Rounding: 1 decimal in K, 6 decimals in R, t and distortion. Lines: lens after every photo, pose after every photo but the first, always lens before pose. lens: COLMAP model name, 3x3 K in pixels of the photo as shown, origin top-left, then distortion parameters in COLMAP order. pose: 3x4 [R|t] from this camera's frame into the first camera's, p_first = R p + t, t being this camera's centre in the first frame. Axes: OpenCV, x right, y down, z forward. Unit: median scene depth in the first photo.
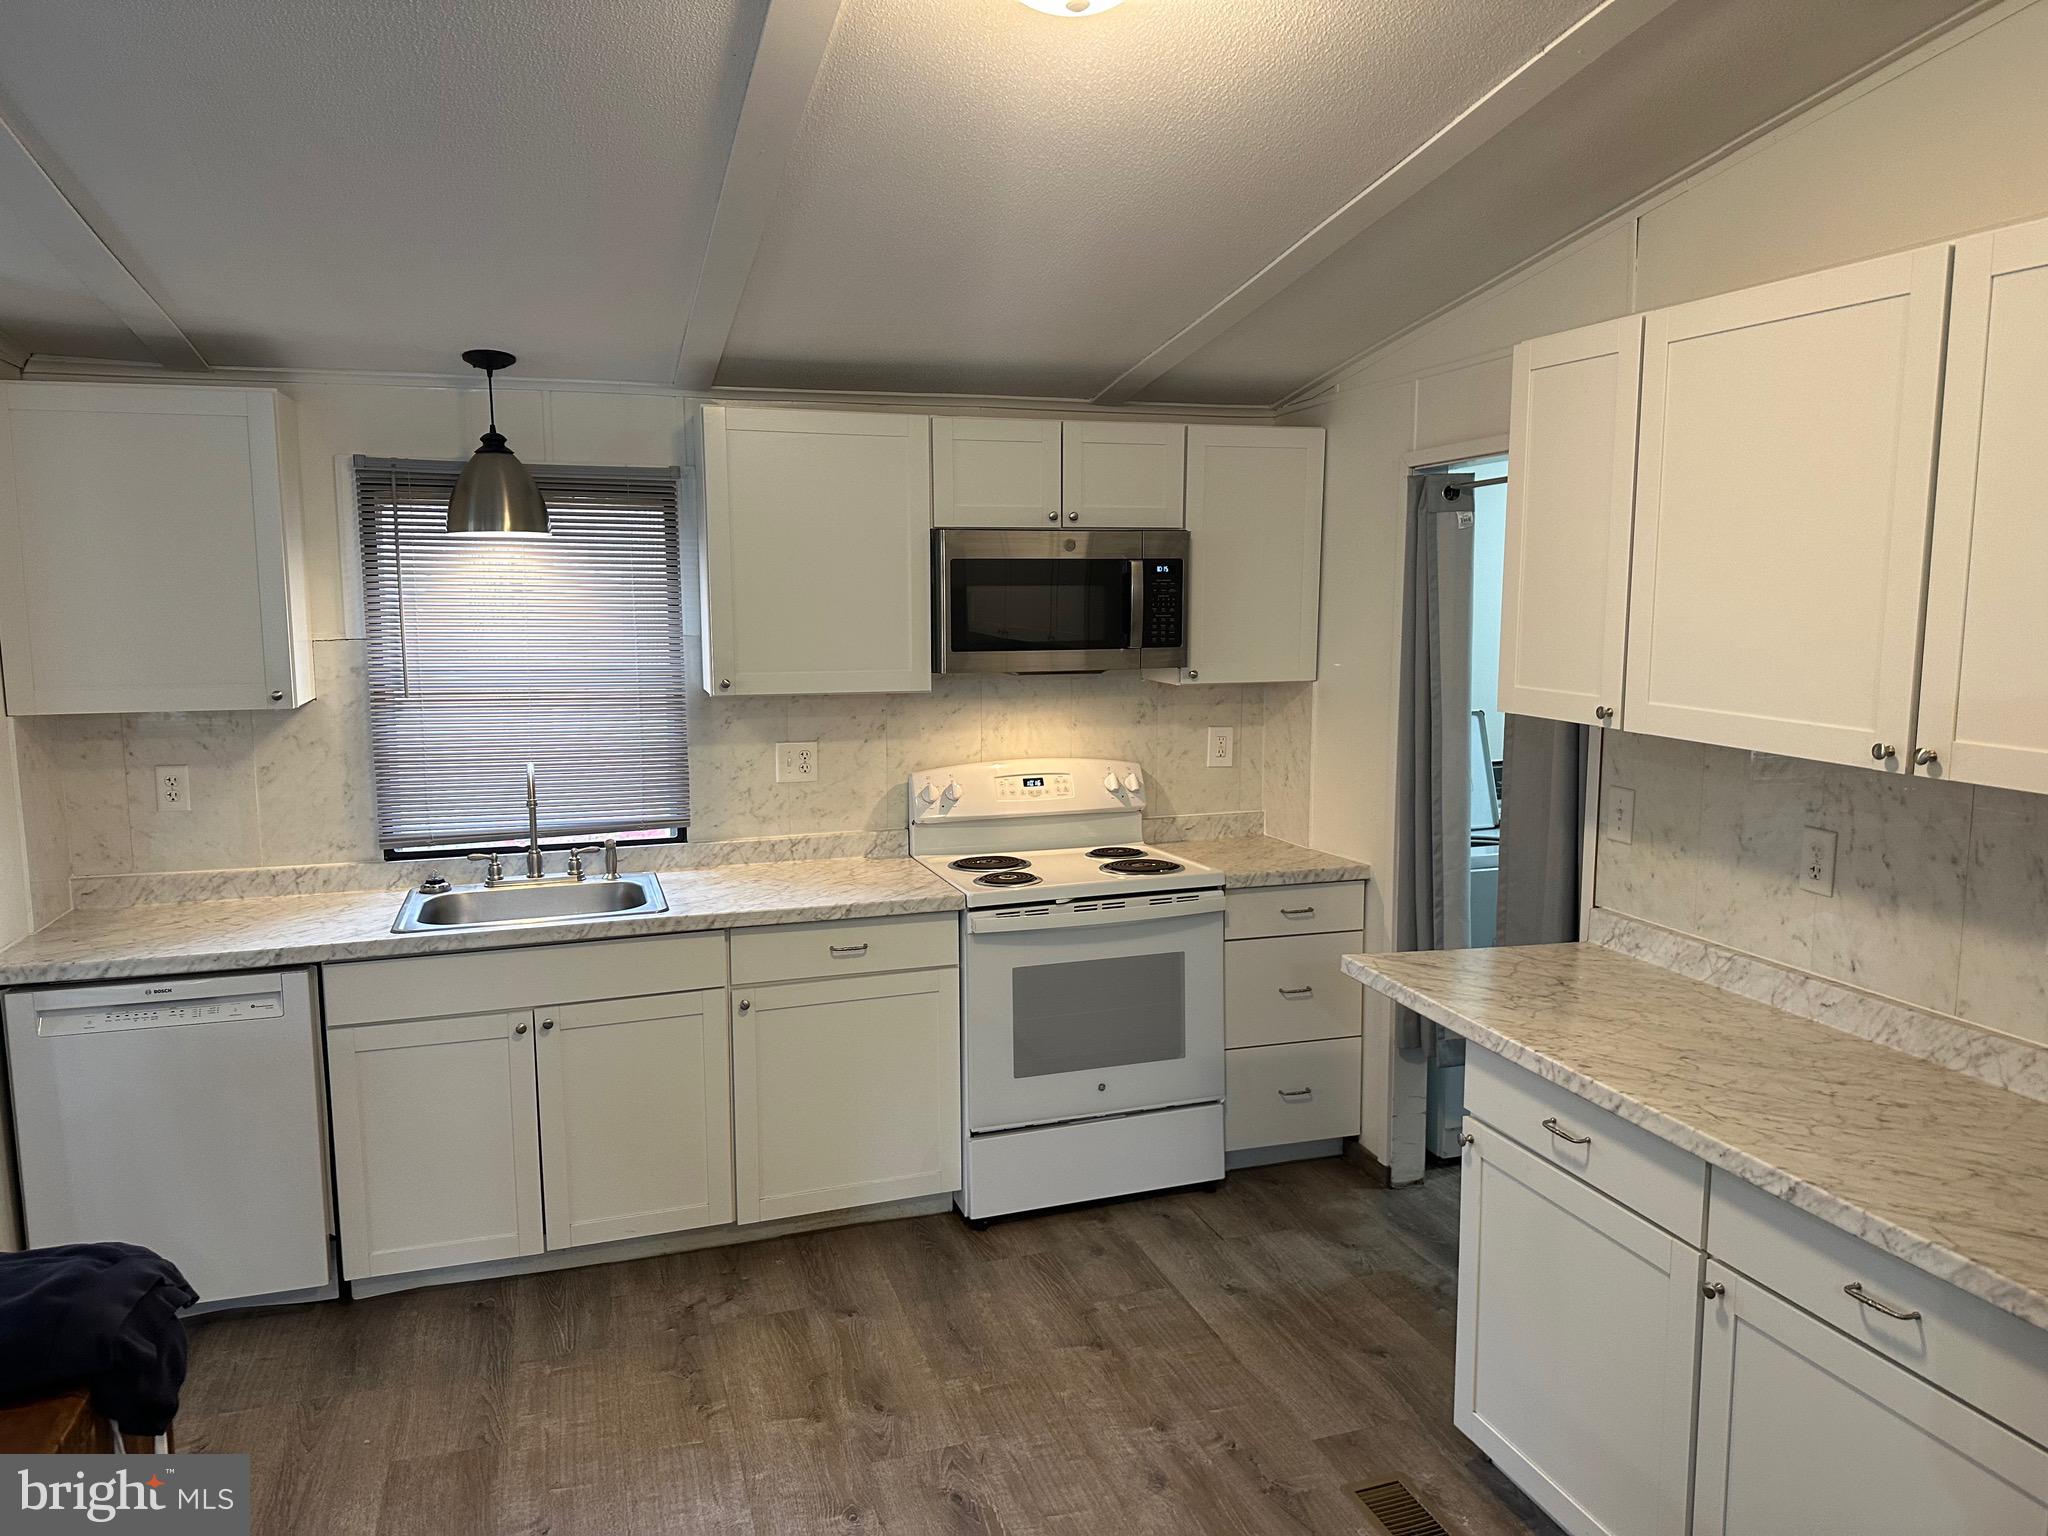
lens RADIAL K [[1444.8, 0, 1044.1], [0, 1444.8, 771.7], [0, 0, 1]] dist [0.016634, -0.022592]
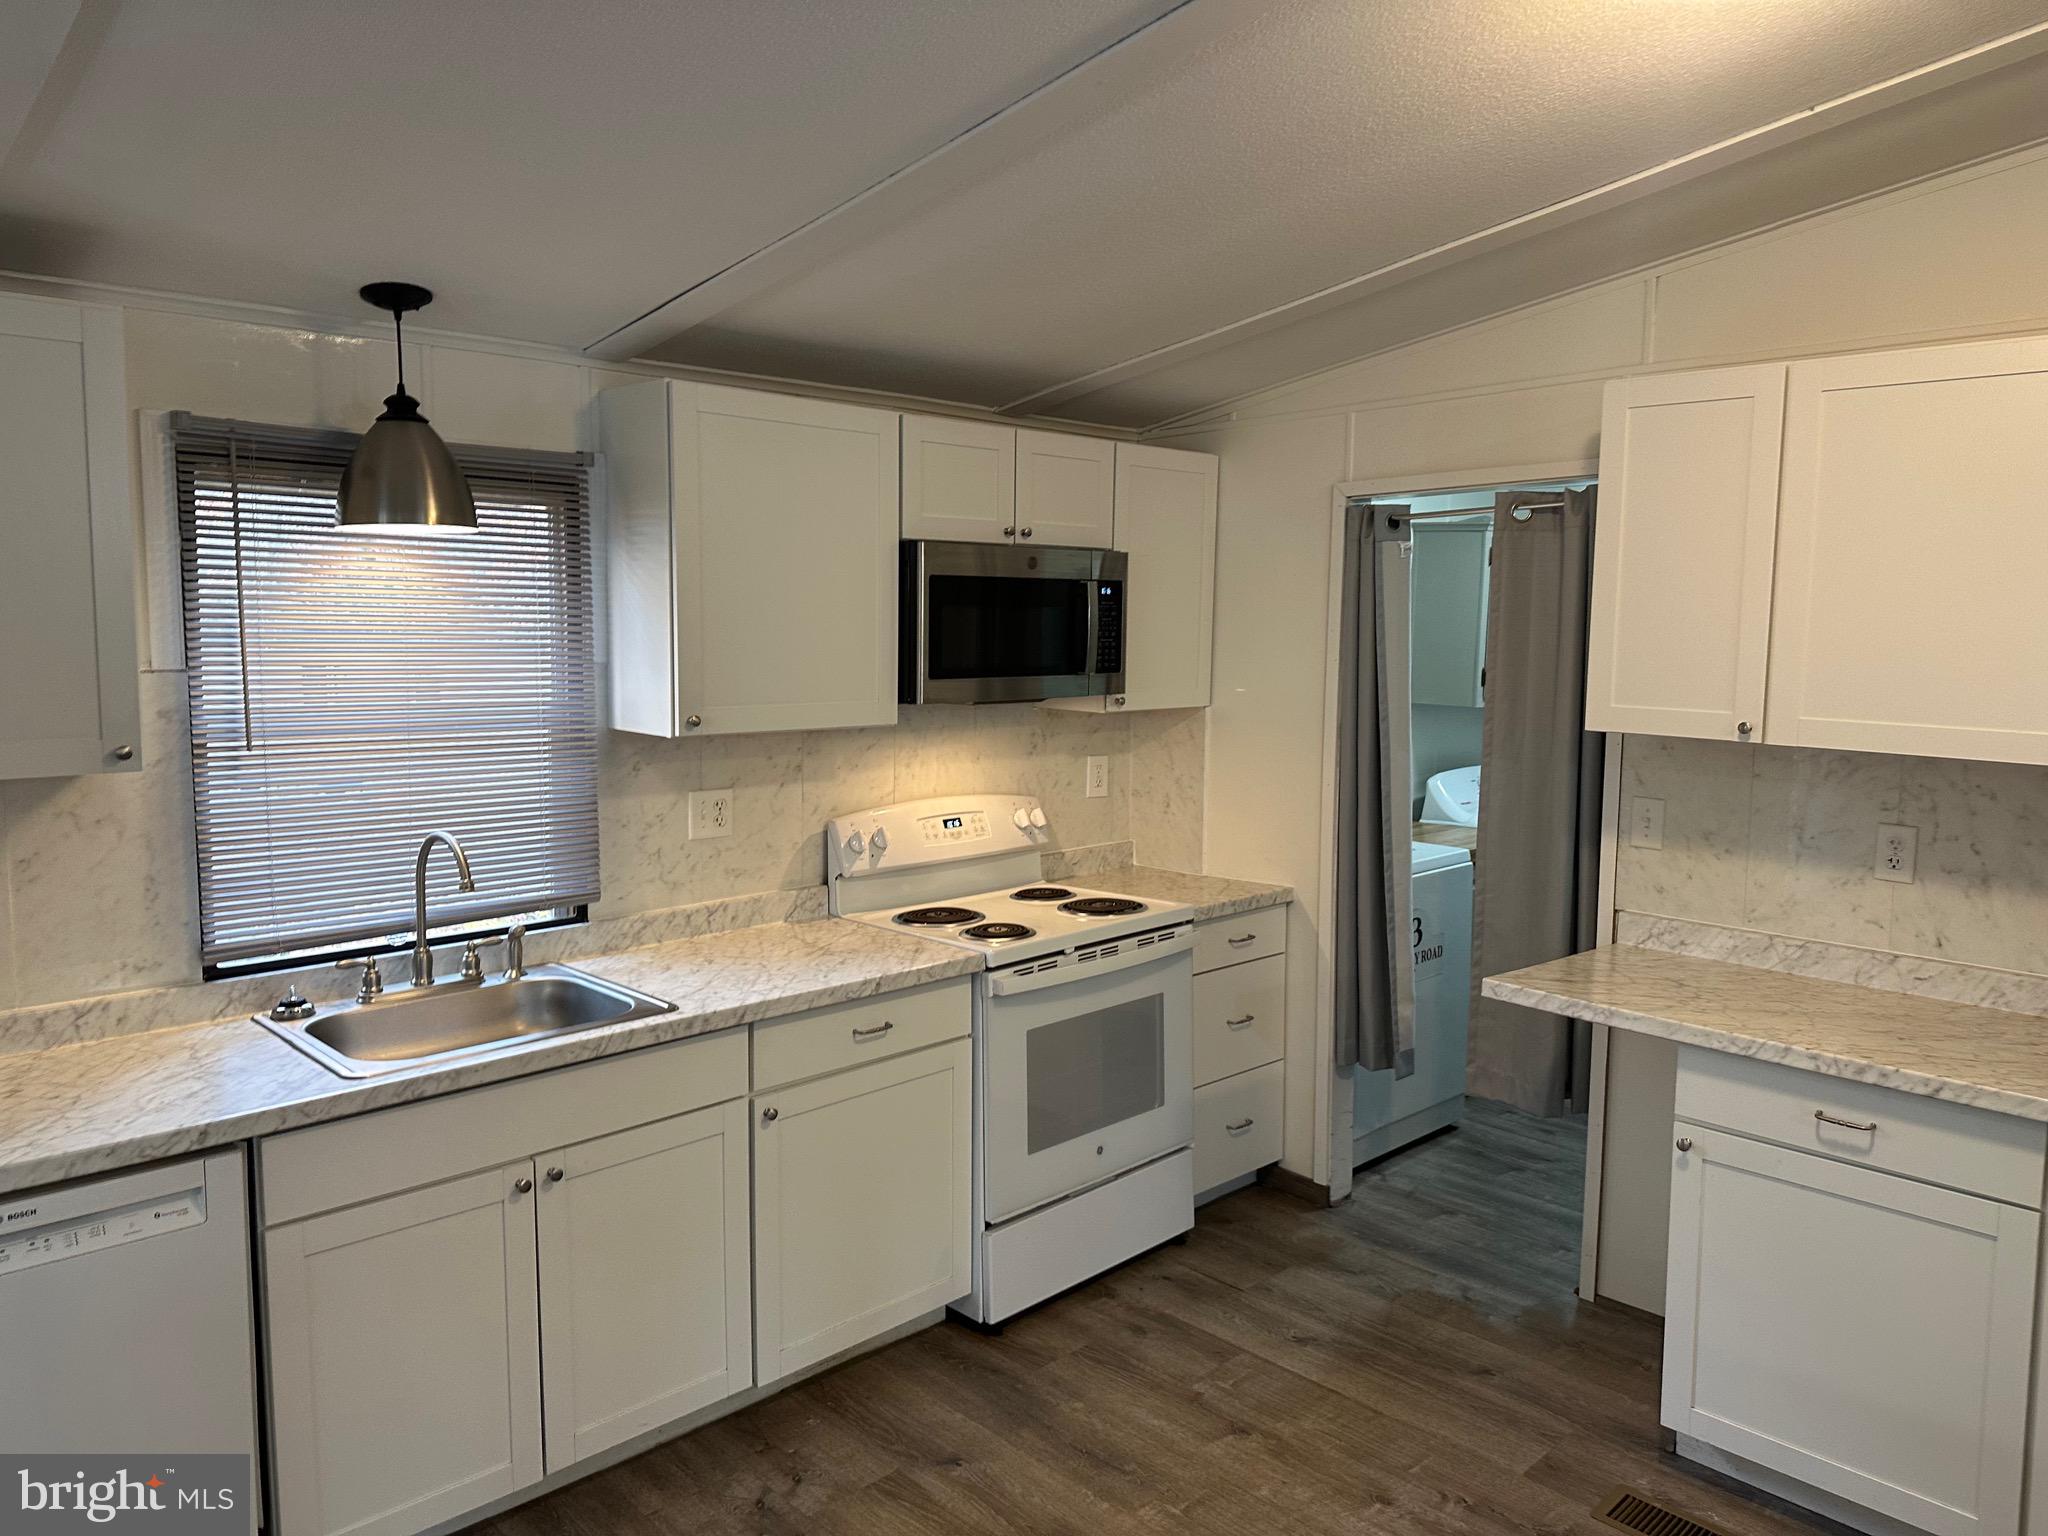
lens RADIAL K [[1444.8, 0, 1026.9], [0, 1444.8, 757.0], [0, 0, 1]] dist [0.016634, -0.022592]
pose [[0.901251, -0.032928, 0.432044, -0.407538], [0.045957, 0.998748, -0.019749, -0.016323], [-0.430853, 0.037654, 0.901636, 0.186153]]
